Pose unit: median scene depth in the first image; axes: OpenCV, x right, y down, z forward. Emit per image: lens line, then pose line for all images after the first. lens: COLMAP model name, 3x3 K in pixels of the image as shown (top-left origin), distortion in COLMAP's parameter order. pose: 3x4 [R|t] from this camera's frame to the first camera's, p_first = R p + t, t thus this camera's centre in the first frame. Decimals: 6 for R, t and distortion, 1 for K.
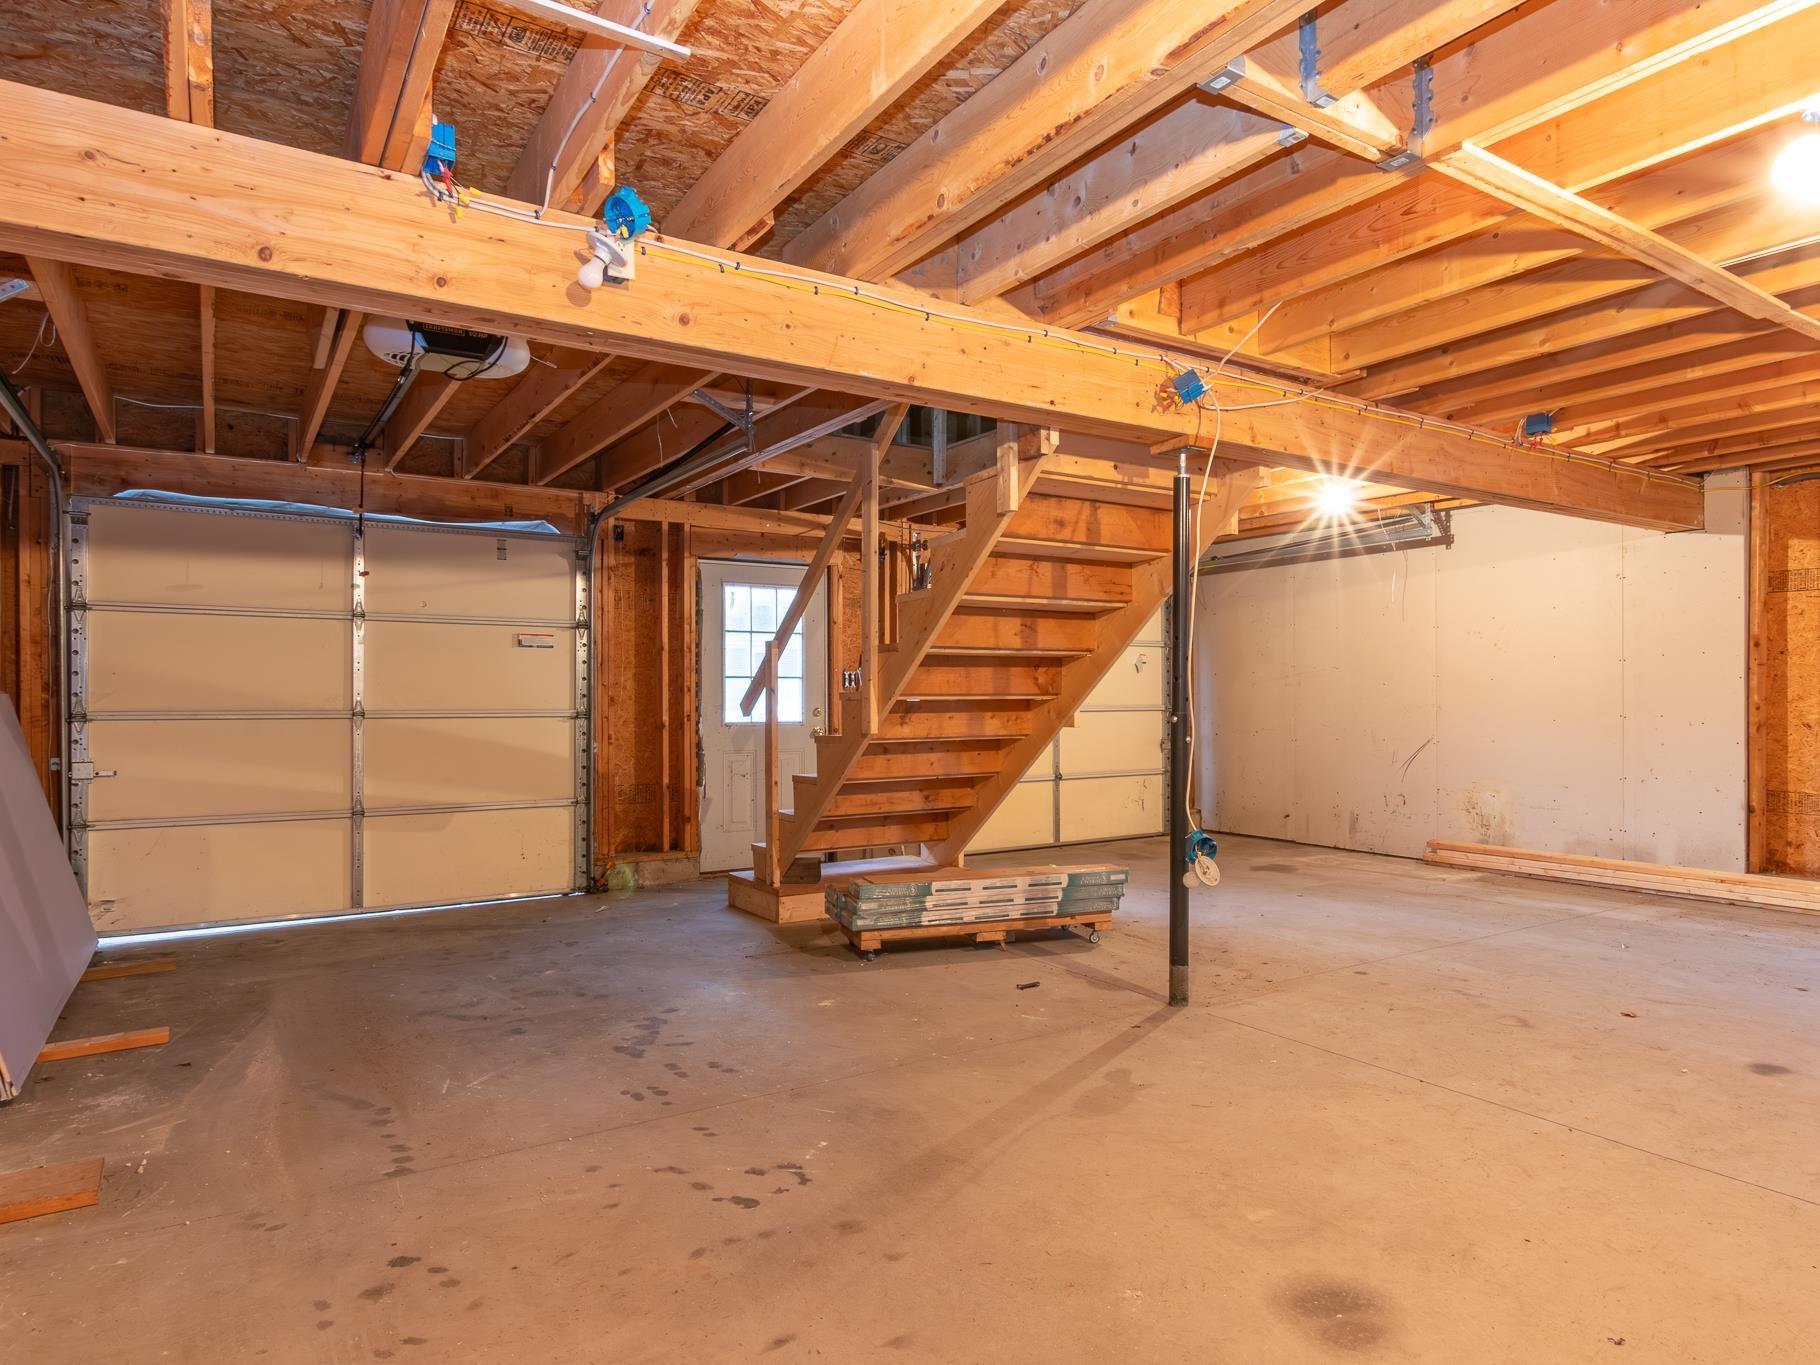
lens RADIAL K [[1115.1, 0, 910.0], [0, 1115.1, 682.5], [0, 0, 1]] dist [-0.002714, -0.001439]
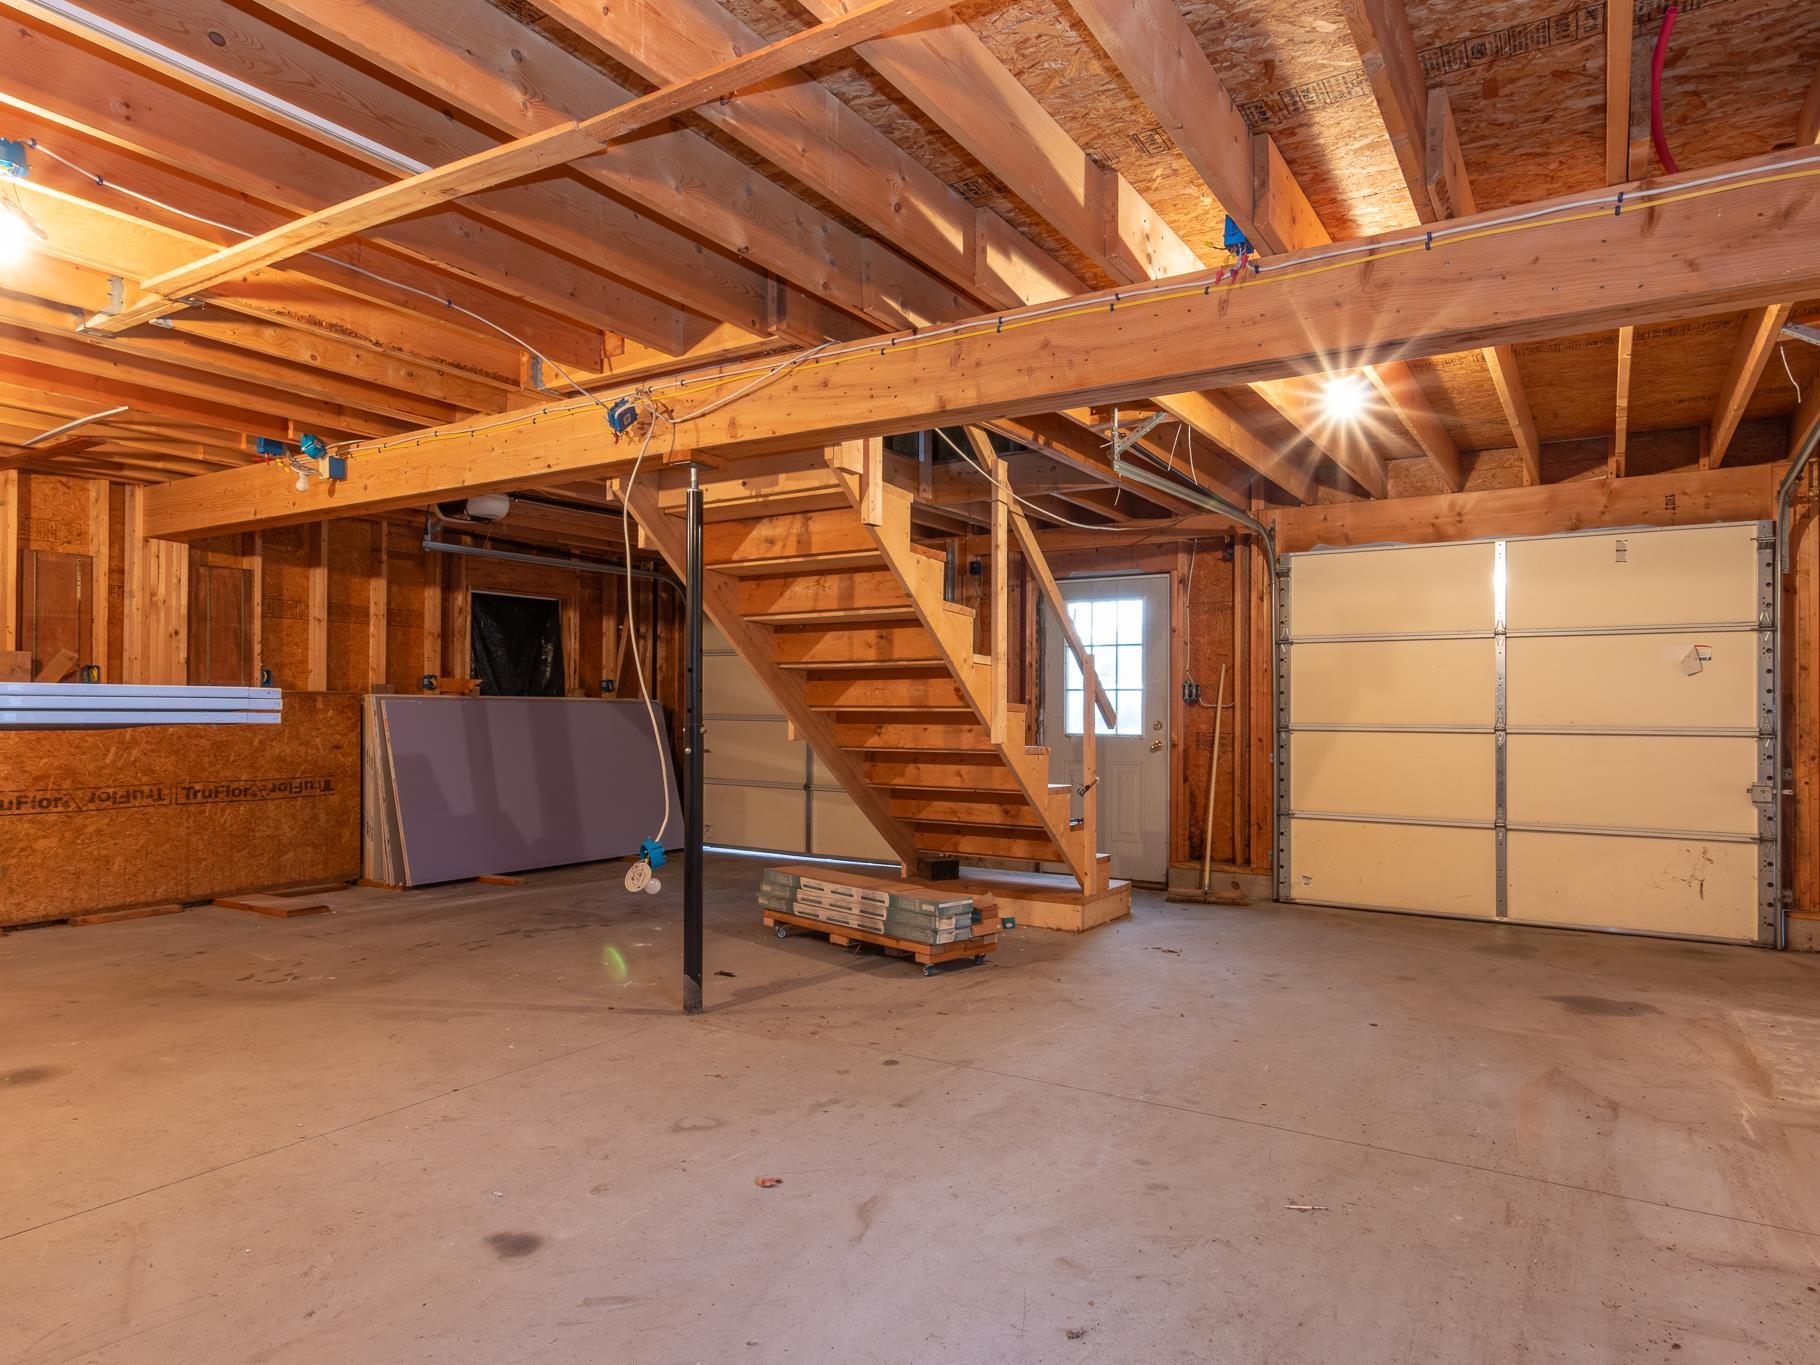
lens RADIAL K [[1088.3, 0, 946.9], [0, 1088.3, 687.0], [0, 0, 1]] dist [-0.005698, -0.000665]
pose [[0.449678, -0.010117, -0.893133, 1.145313], [0.003049, 0.999947, -0.009792, 0.003479], [0.893185, 0.001681, 0.449686, 0.710629]]
